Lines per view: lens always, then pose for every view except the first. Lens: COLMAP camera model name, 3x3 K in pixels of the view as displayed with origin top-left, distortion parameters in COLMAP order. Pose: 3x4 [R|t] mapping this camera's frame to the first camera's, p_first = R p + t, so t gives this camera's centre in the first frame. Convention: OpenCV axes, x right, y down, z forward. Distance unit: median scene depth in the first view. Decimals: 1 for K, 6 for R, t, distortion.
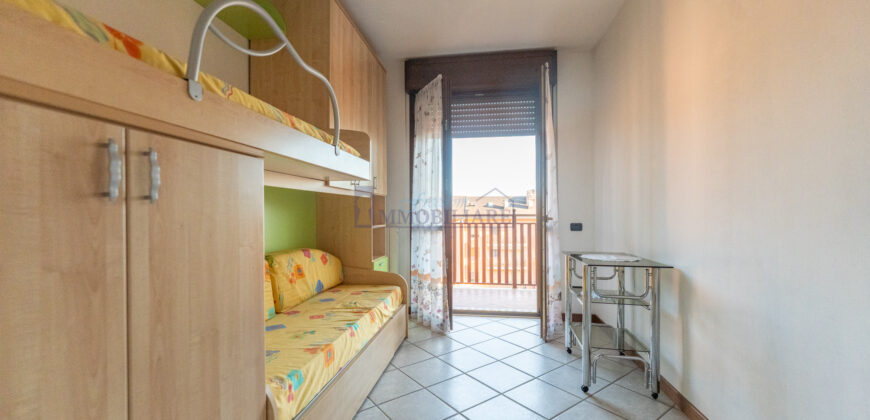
lens RADIAL K [[347.1, 0, 433.9], [0, 347.1, 210.4], [0, 0, 1]] dist [0.000356, -0.000119]
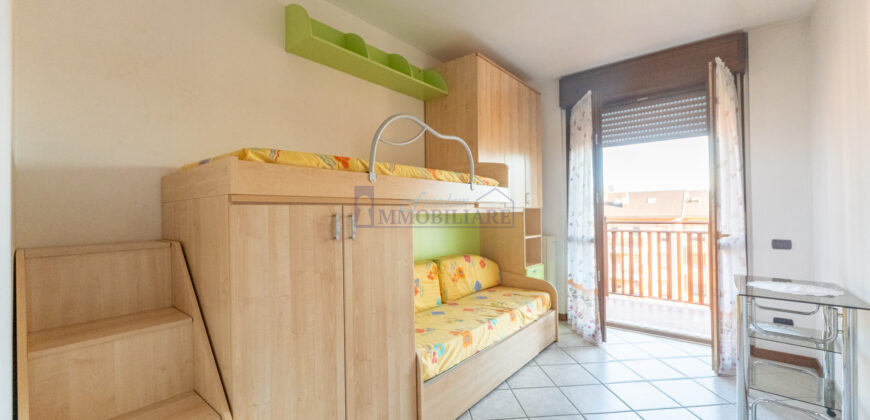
lens RADIAL K [[347.1, 0, 433.9], [0, 347.1, 210.4], [0, 0, 1]] dist [0.000356, -0.000119]
pose [[0.855768, -0.008646, -0.517288, 0.170221], [0.011443, 0.999932, 0.002218, -0.051732], [0.517234, -0.007818, 0.855808, -0.129329]]
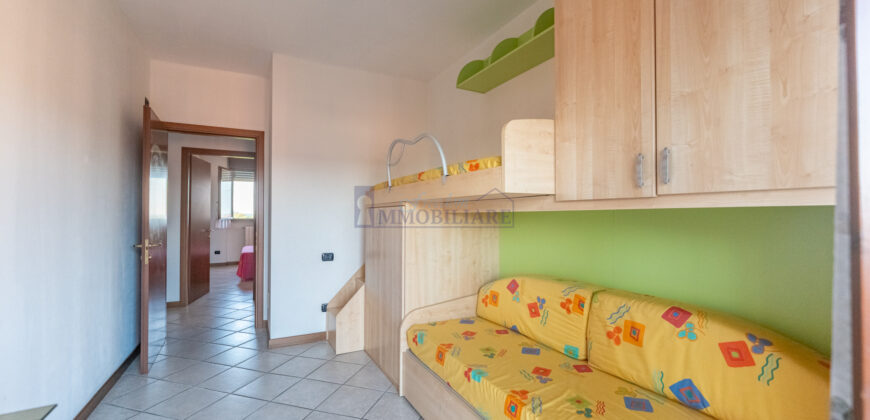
lens RADIAL K [[347.1, 0, 433.9], [0, 347.1, 210.4], [0, 0, 1]] dist [0.000356, -0.000119]
pose [[-0.807596, -0.001852, -0.589734, 0.242141], [0.010921, 0.999777, -0.018096, -0.033469], [0.589636, -0.021055, -0.807395, 1.139079]]
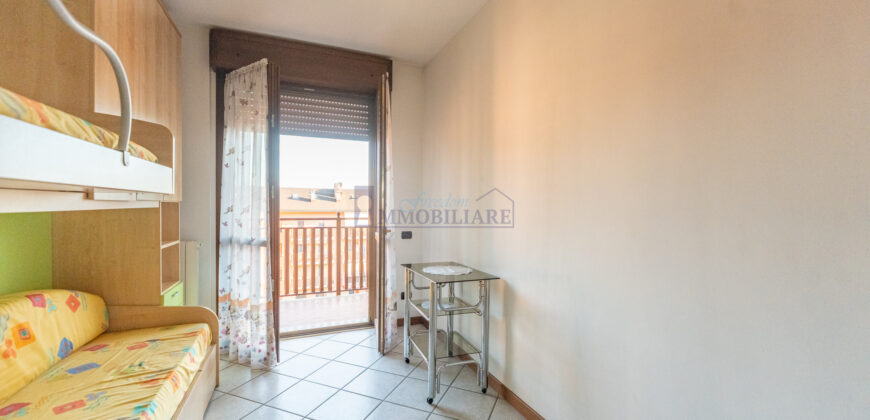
lens RADIAL K [[347.1, 0, 433.9], [0, 347.1, 210.4], [0, 0, 1]] dist [0.000356, -0.000119]
pose [[0.855144, 0.003167, 0.518381, -0.073812], [-0.014756, 0.999725, 0.018235, -0.057642], [-0.518181, -0.023243, 0.854955, 0.087736]]
